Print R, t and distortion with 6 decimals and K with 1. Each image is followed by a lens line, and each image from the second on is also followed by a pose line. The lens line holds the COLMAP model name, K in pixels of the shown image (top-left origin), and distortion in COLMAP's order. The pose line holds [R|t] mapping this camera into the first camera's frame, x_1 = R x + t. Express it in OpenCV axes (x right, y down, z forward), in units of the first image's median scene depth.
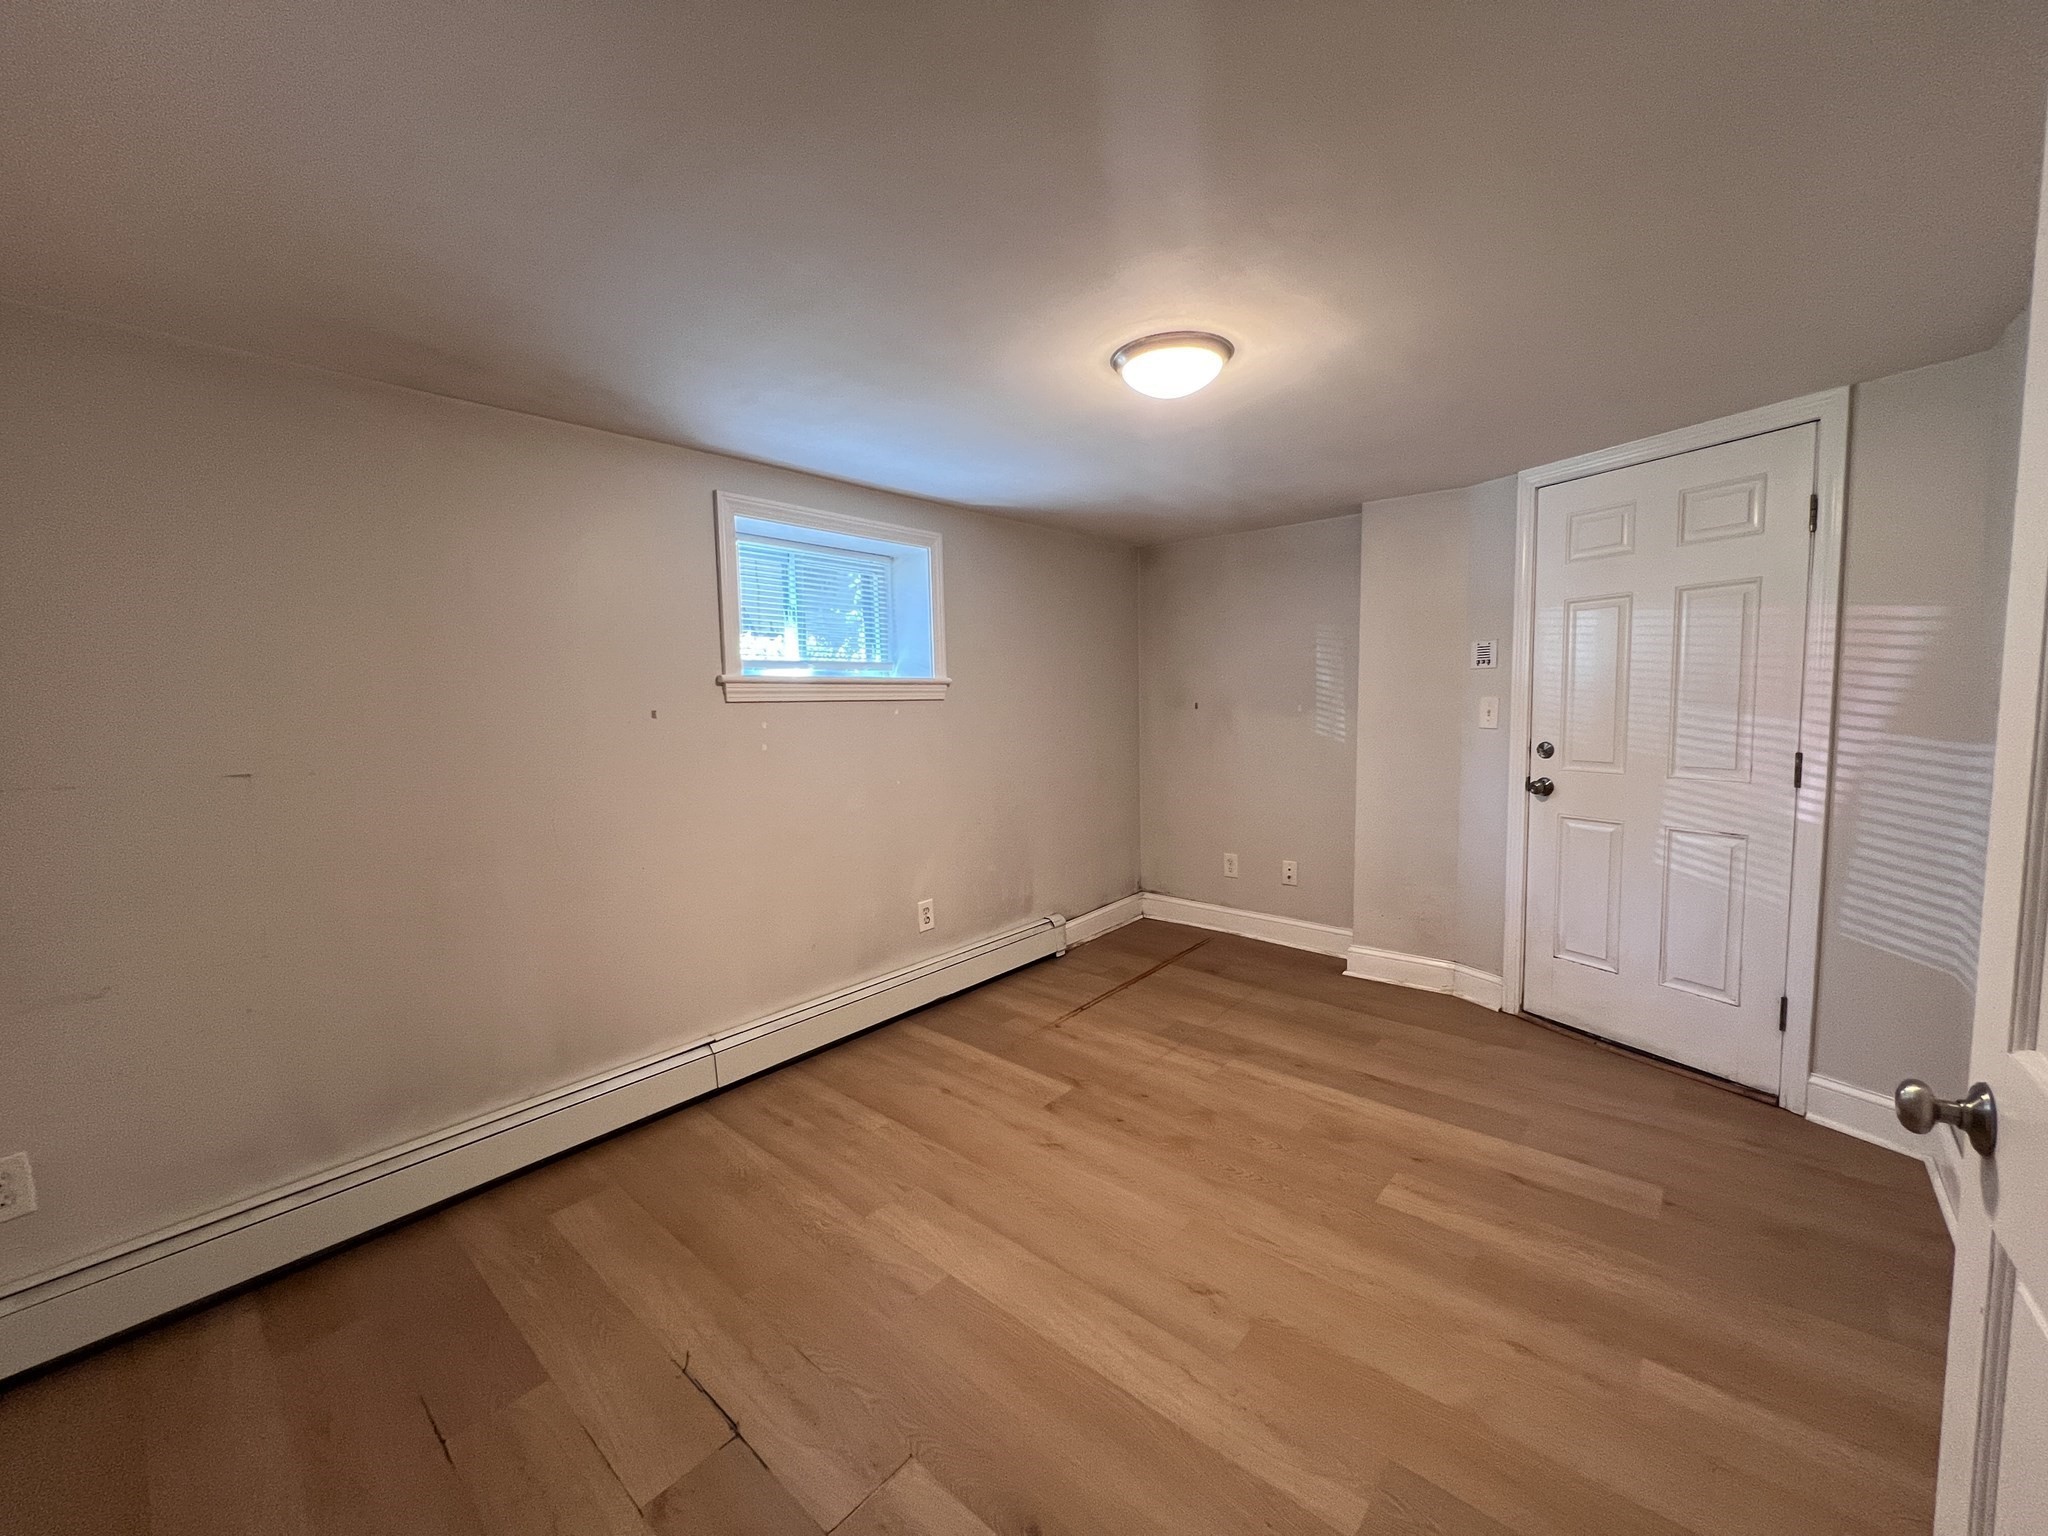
lens RADIAL K [[818.6, 0, 1025.3], [0, 818.6, 756.6], [0, 0, 1]] dist [-0.002917, 0.000552]
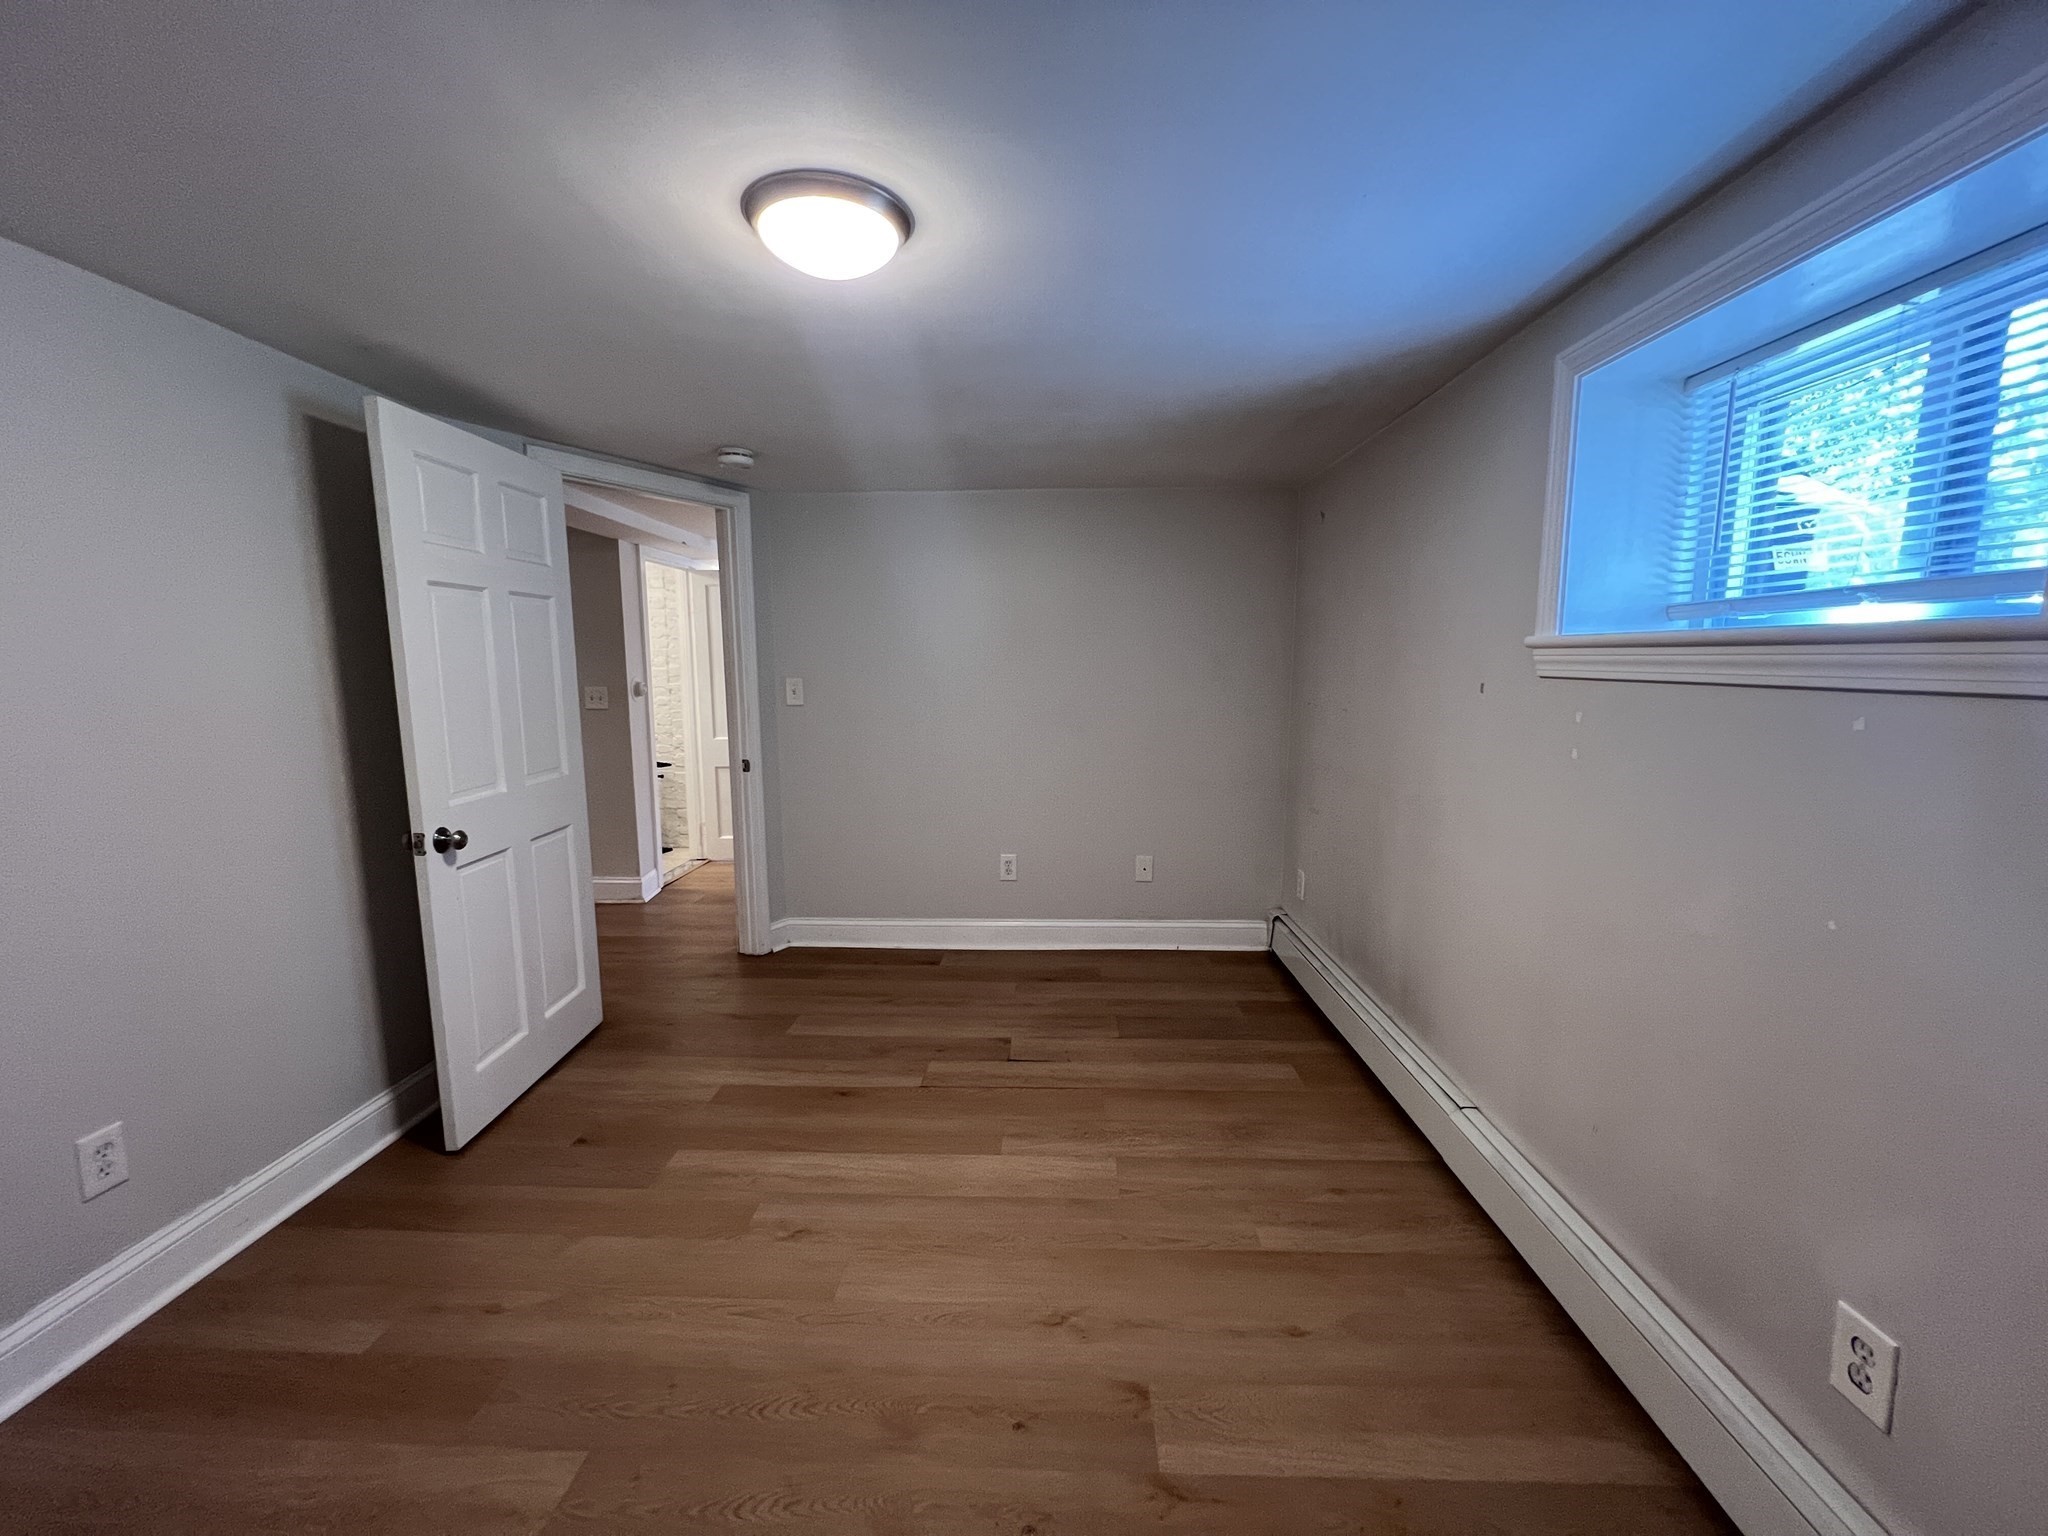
lens RADIAL K [[818.6, 0, 1020.3], [0, 818.6, 753.9], [0, 0, 1]] dist [-0.002917, 0.000552]
pose [[-0.781188, 0.093556, -0.617247, 0.407840], [-0.024967, 0.983235, 0.180626, -0.119016], [0.623797, 0.156514, -0.765755, 1.311874]]
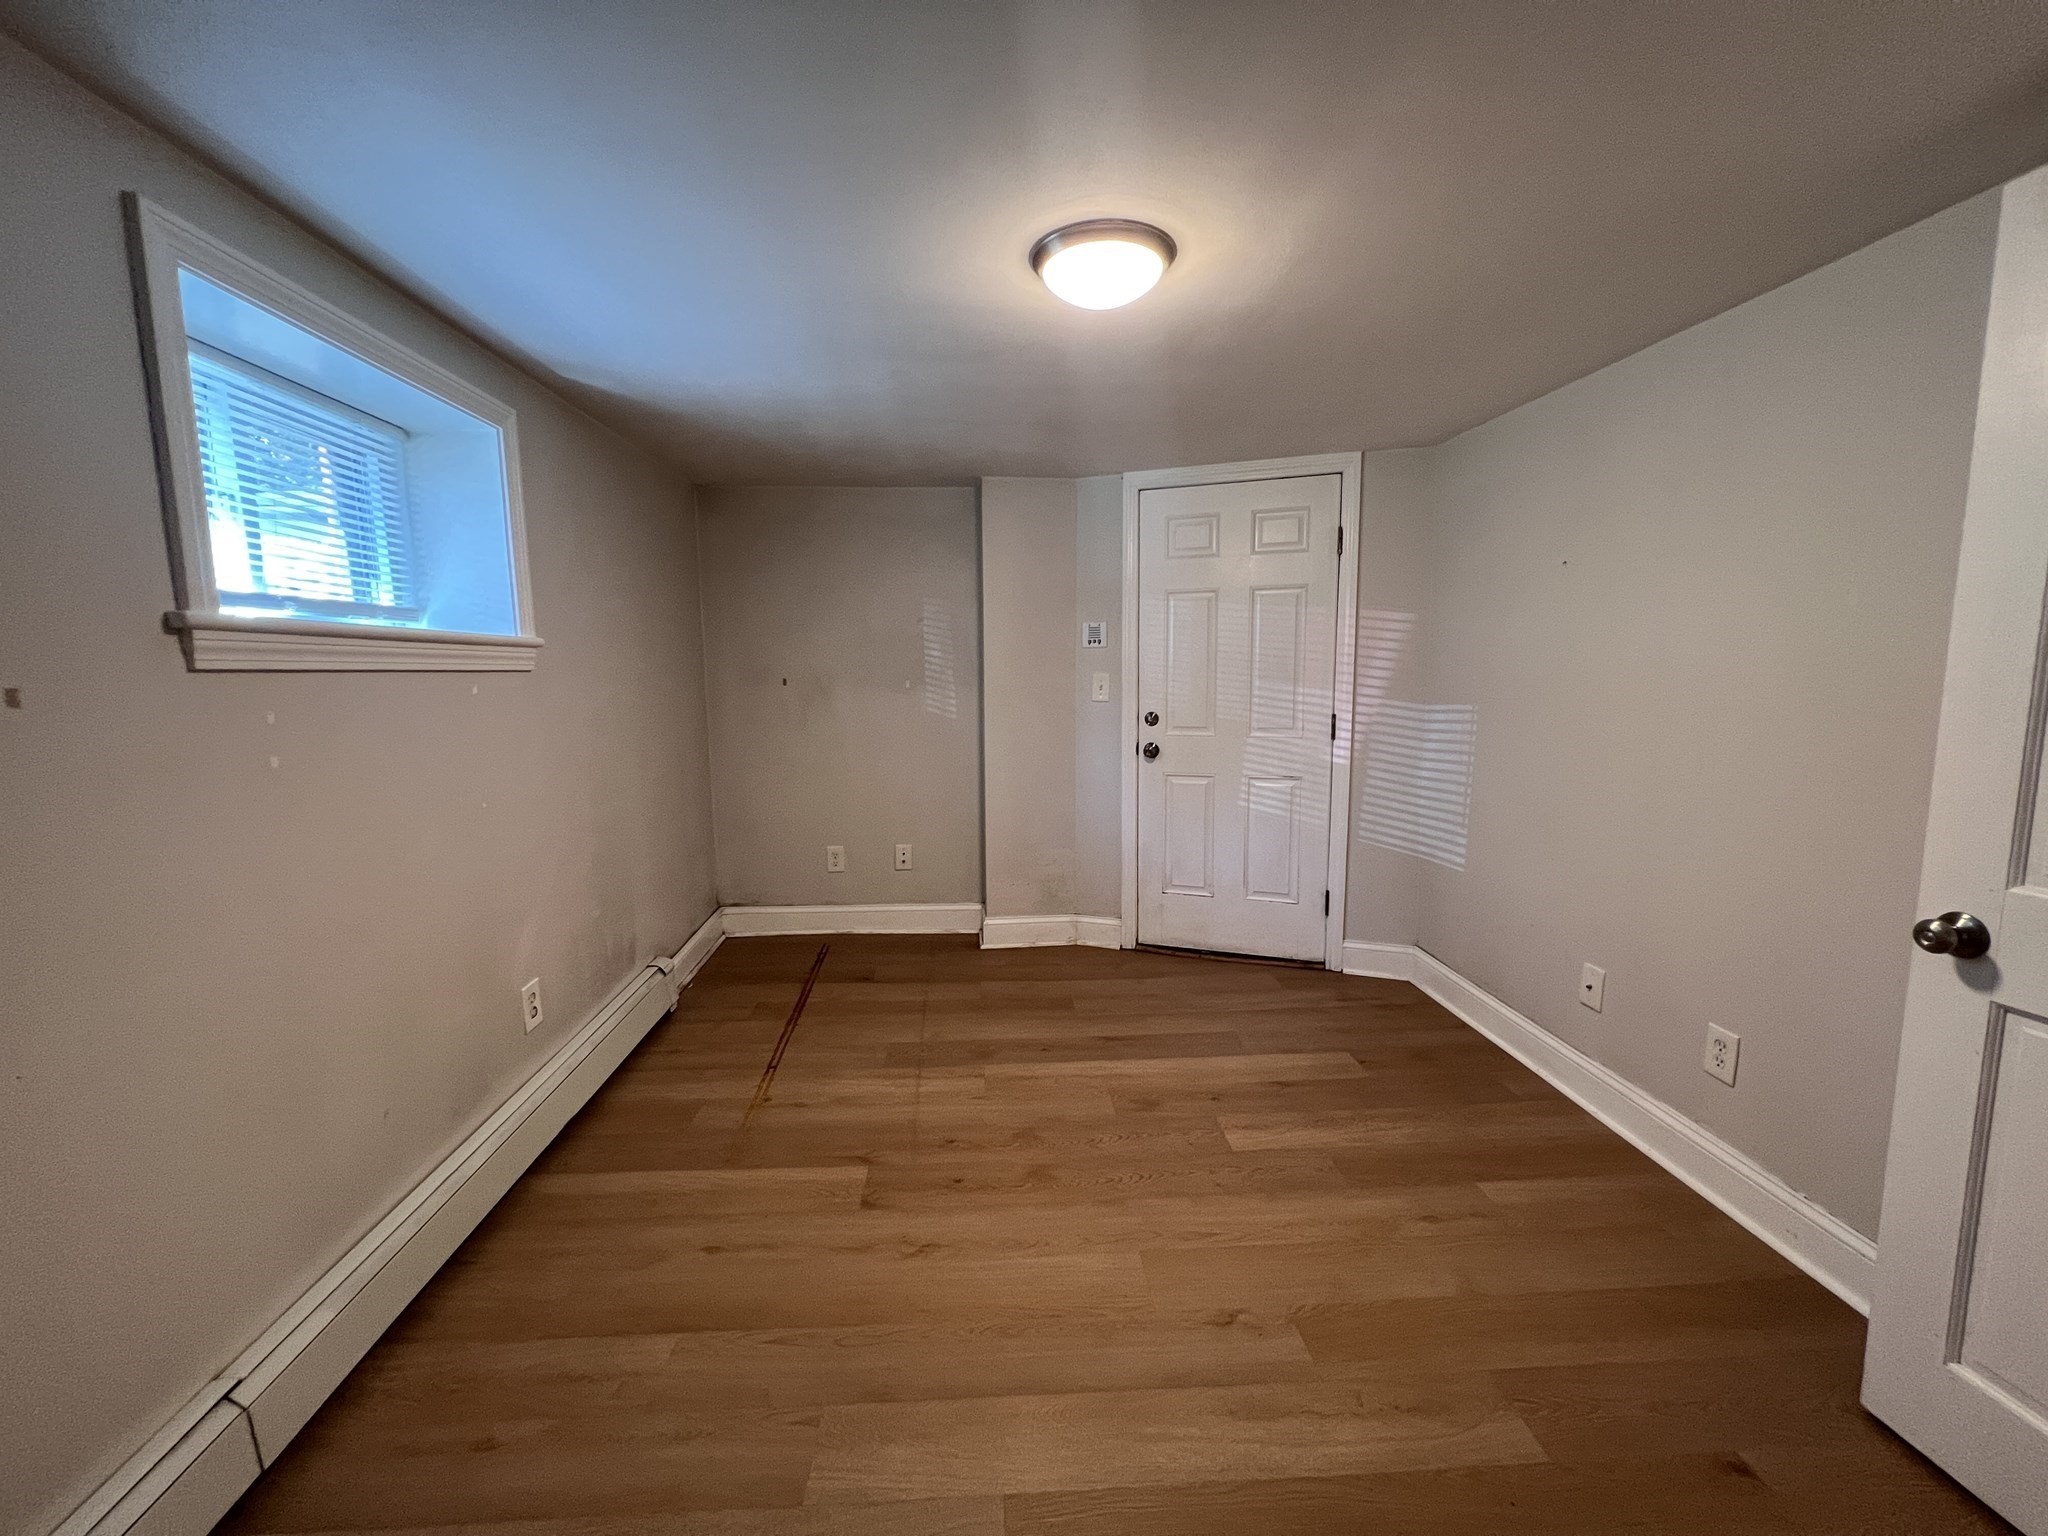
lens RADIAL K [[818.6, 0, 1023.6], [0, 818.6, 759.6], [0, 0, 1]] dist [-0.002917, 0.000552]
pose [[0.711485, -0.065931, 0.699602, -0.372773], [0.045269, 0.997821, 0.047997, -0.016942], [-0.701242, -0.002479, 0.712919, 0.350290]]
